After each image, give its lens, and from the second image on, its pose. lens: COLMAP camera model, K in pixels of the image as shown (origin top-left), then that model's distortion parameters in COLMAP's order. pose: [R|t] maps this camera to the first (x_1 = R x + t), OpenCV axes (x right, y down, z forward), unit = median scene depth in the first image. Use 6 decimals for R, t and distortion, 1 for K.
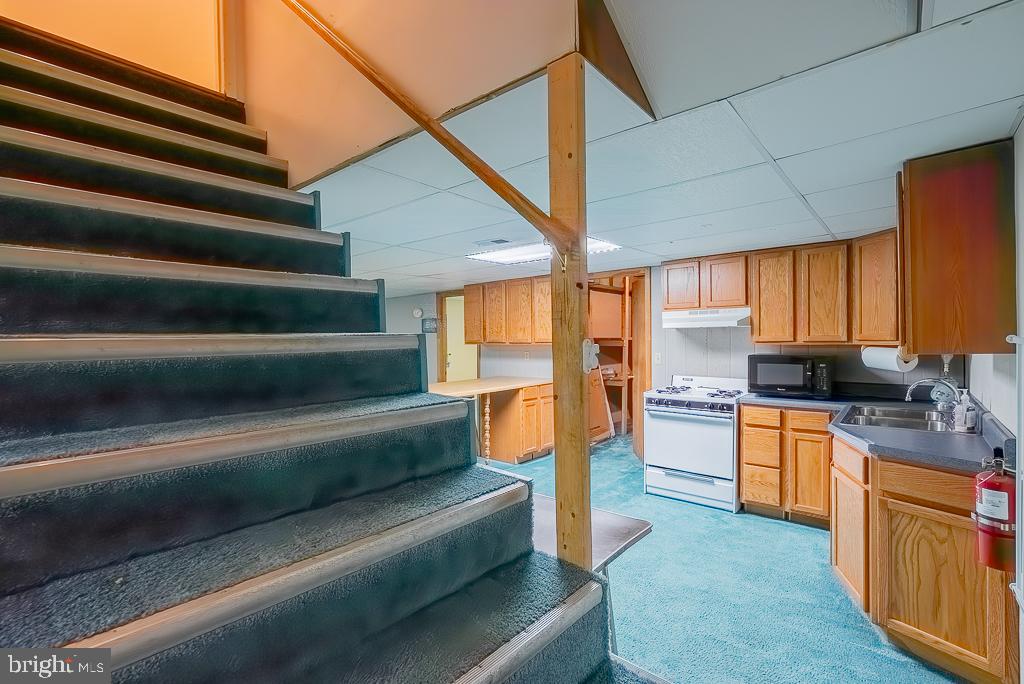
lens RADIAL K [[465.7, 0, 518.2], [0, 465.7, 345.9], [0, 0, 1]] dist [-0.003522, -0.000277]
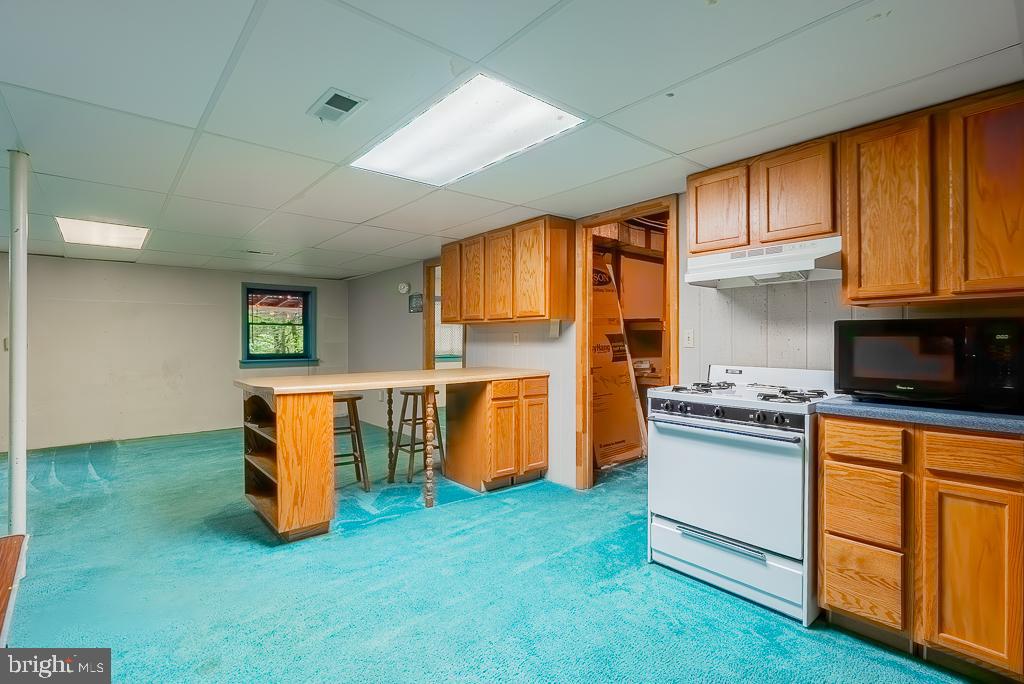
lens RADIAL K [[480.7, 0, 531.0], [0, 480.7, 335.4], [0, 0, 1]] dist [-0.002774, -0.000522]
pose [[0.989553, 0.011577, -0.143707, 0.228960], [-0.015232, 0.999587, -0.024354, 0.052679], [0.143366, 0.026289, 0.989321, 0.409236]]
